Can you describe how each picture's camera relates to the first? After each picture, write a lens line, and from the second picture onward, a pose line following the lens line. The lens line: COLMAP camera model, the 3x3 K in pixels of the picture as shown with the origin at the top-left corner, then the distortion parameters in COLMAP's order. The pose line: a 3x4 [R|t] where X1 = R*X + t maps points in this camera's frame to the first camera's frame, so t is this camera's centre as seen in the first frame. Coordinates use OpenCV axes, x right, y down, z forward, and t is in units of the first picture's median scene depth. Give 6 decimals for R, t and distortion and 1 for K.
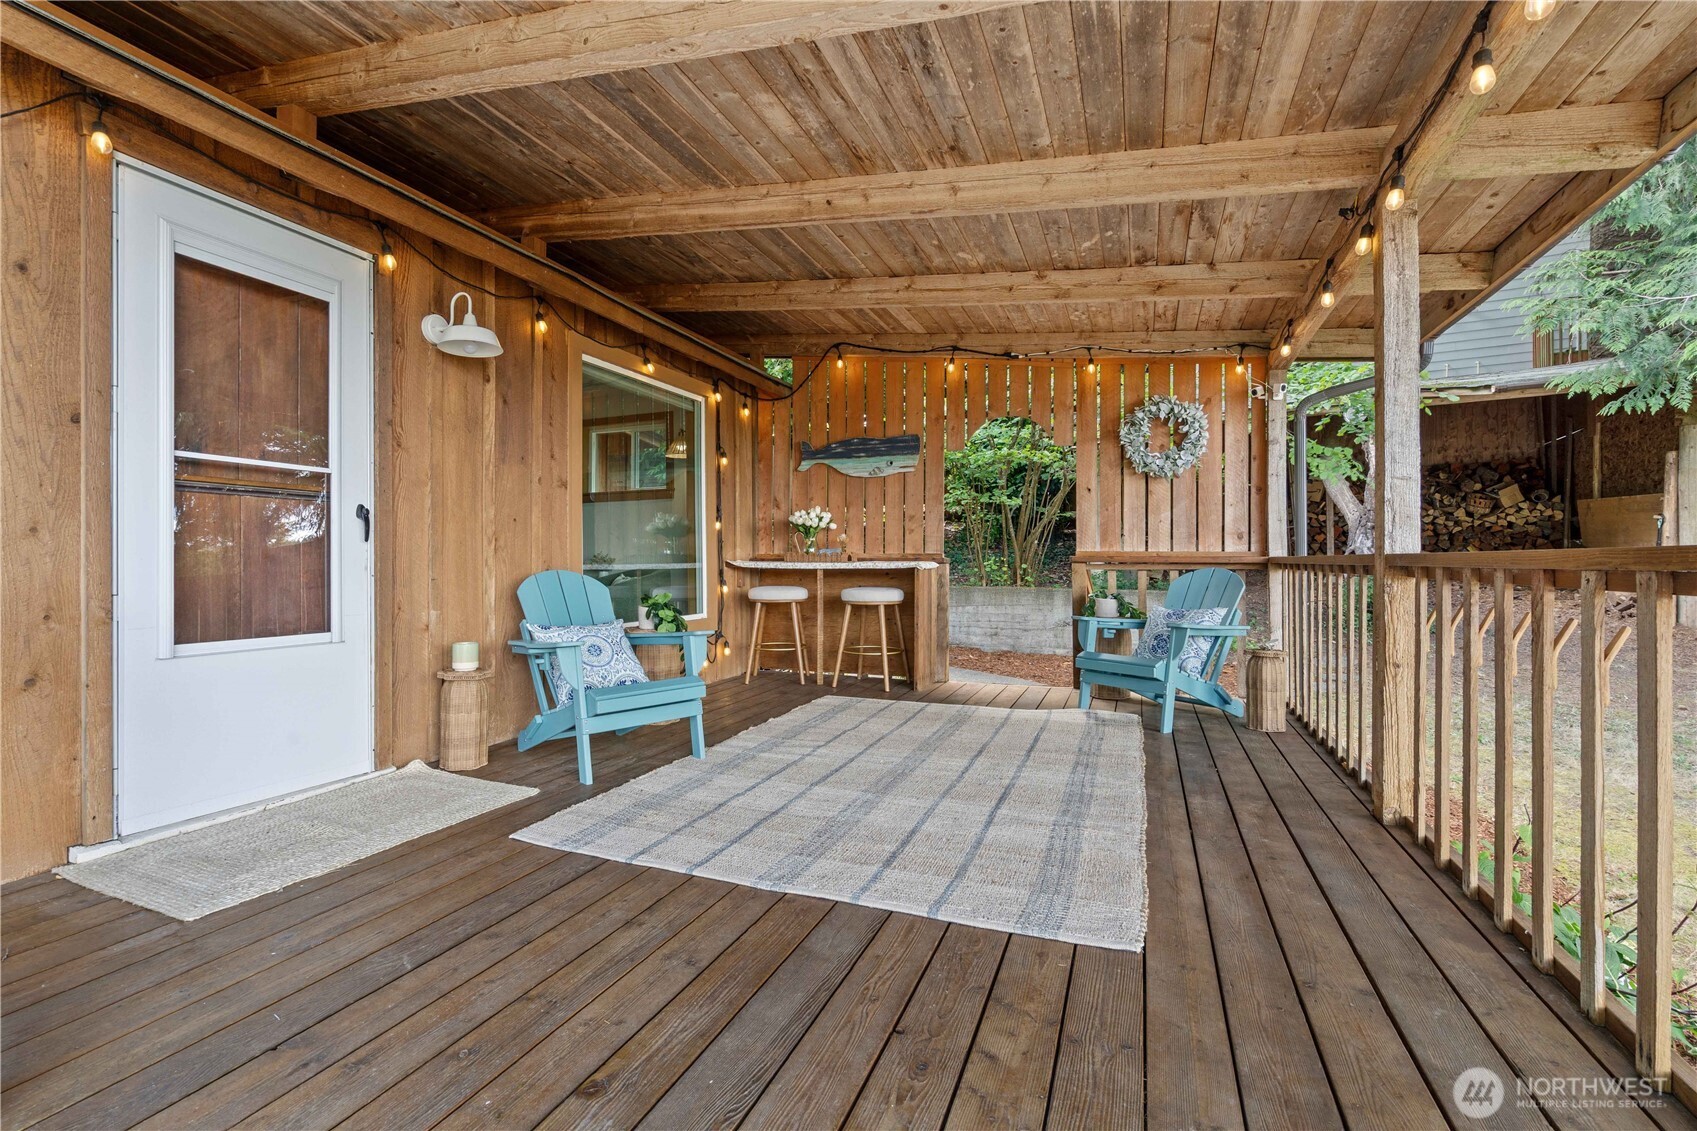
lens RADIAL K [[791.0, 0, 843.4], [0, 791.0, 560.8], [0, 0, 1]] dist [0.002935, 0.002813]
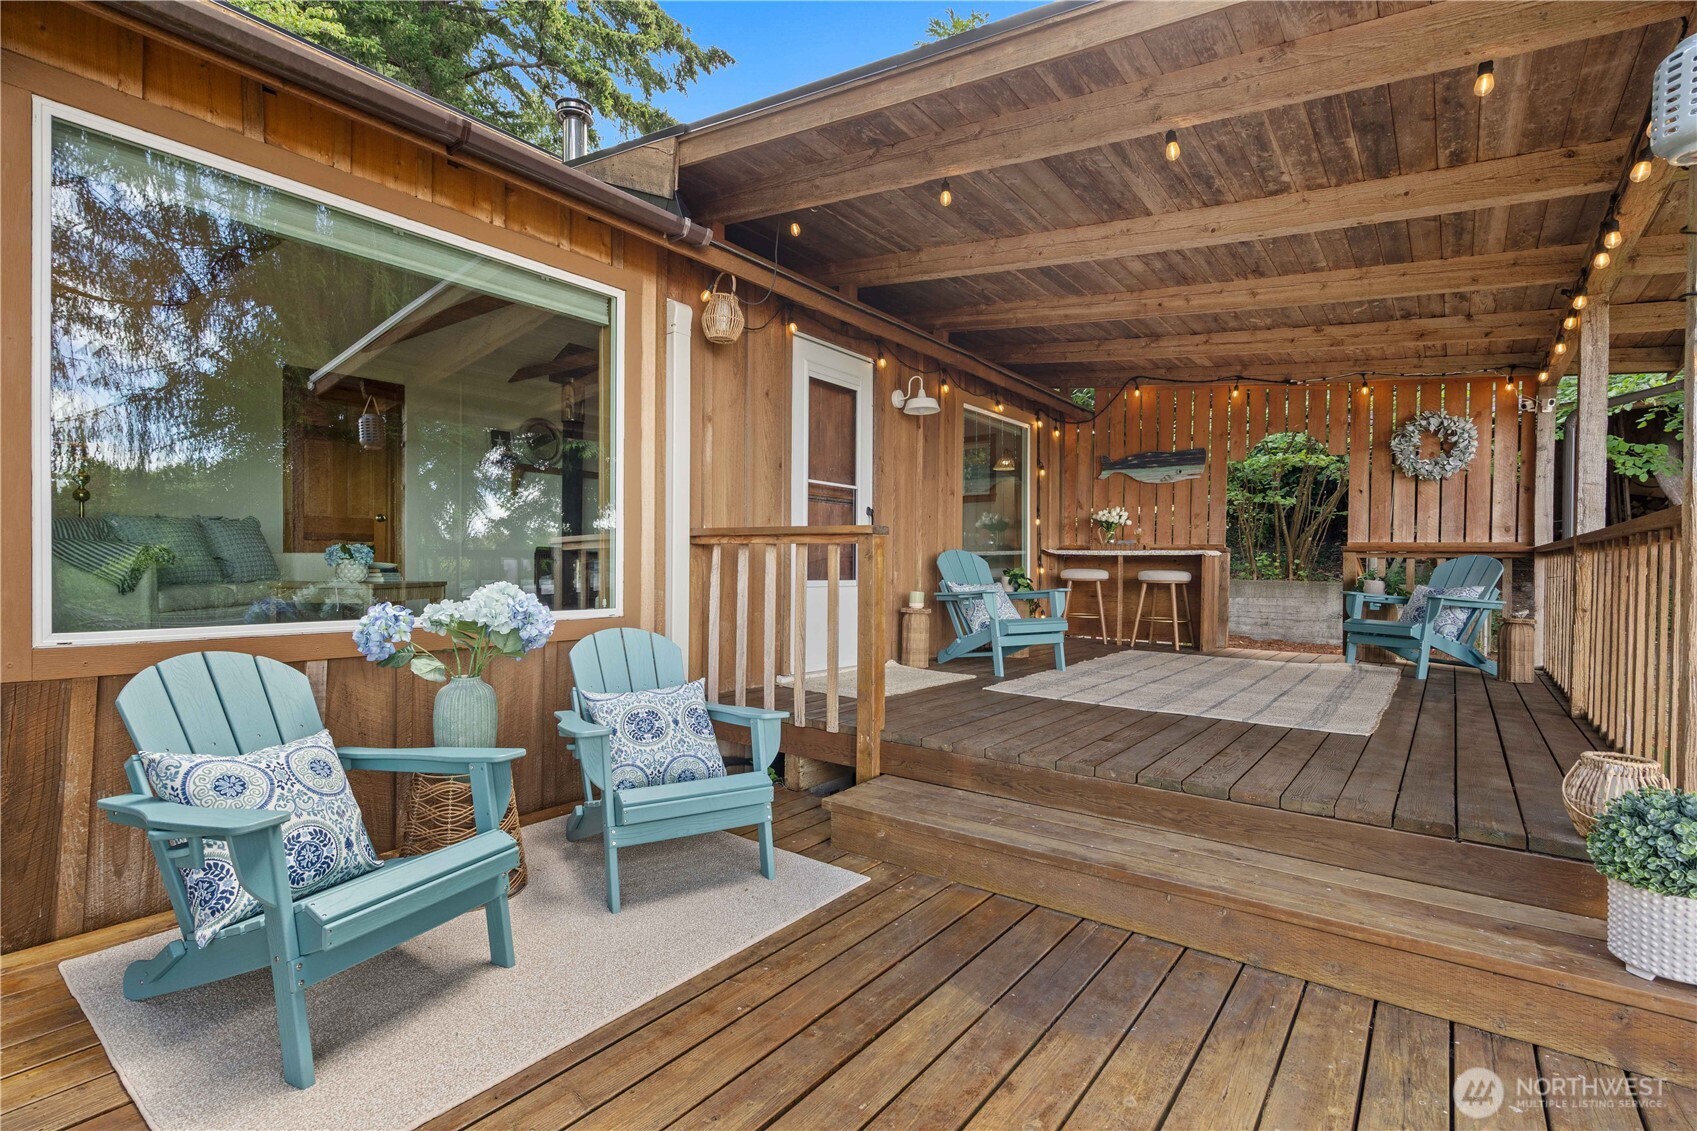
lens RADIAL K [[791.0, 0, 848.7], [0, 791.0, 569.5], [0, 0, 1]] dist [0.002935, 0.002813]
pose [[0.958713, 0.015690, -0.283942, -0.114777], [-0.013333, 0.999859, 0.010233, 0.033889], [0.284062, -0.006024, 0.958787, -0.469047]]
